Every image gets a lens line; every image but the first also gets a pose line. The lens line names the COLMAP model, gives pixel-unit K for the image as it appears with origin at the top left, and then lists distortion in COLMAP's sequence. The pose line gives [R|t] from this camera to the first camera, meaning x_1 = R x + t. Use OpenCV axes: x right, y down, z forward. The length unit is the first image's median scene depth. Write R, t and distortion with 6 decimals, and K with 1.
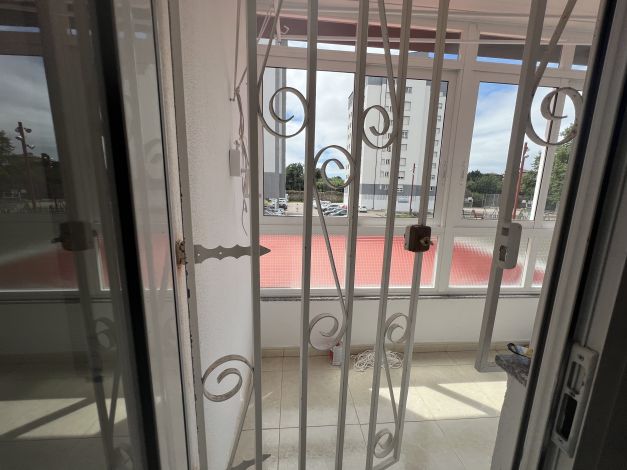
lens RADIAL K [[253.6, 0, 317.8], [0, 253.6, 233.1], [0, 0, 1]] dist [-0.002478, 0.000025]
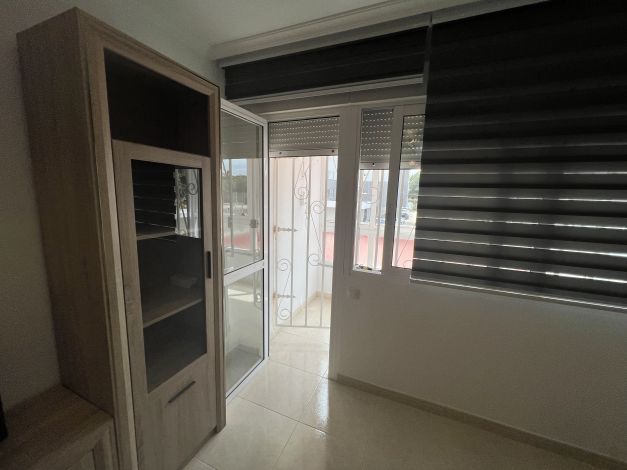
lens RADIAL K [[252.9, 0, 312.1], [0, 252.9, 231.5], [0, 0, 1]] dist [0.000495, 0.000362]
pose [[0.871520, 0.067559, -0.485683, 1.727446], [-0.085452, 0.996233, -0.014759, 0.118726], [0.482857, 0.054365, 0.874010, -1.999423]]
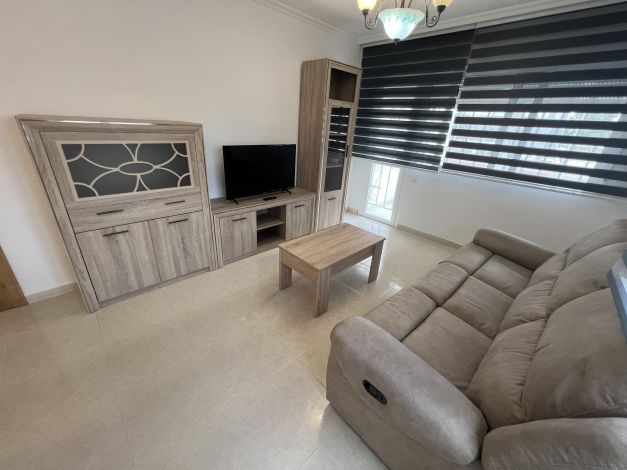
lens RADIAL K [[252.9, 0, 312.1], [0, 252.9, 231.5], [0, 0, 1]] dist [0.000495, 0.000362]
pose [[0.617267, 0.323896, -0.716989, 3.668701], [-0.177705, 0.945173, 0.273988, 0.680589], [0.766422, -0.041711, 0.640981, -4.371997]]
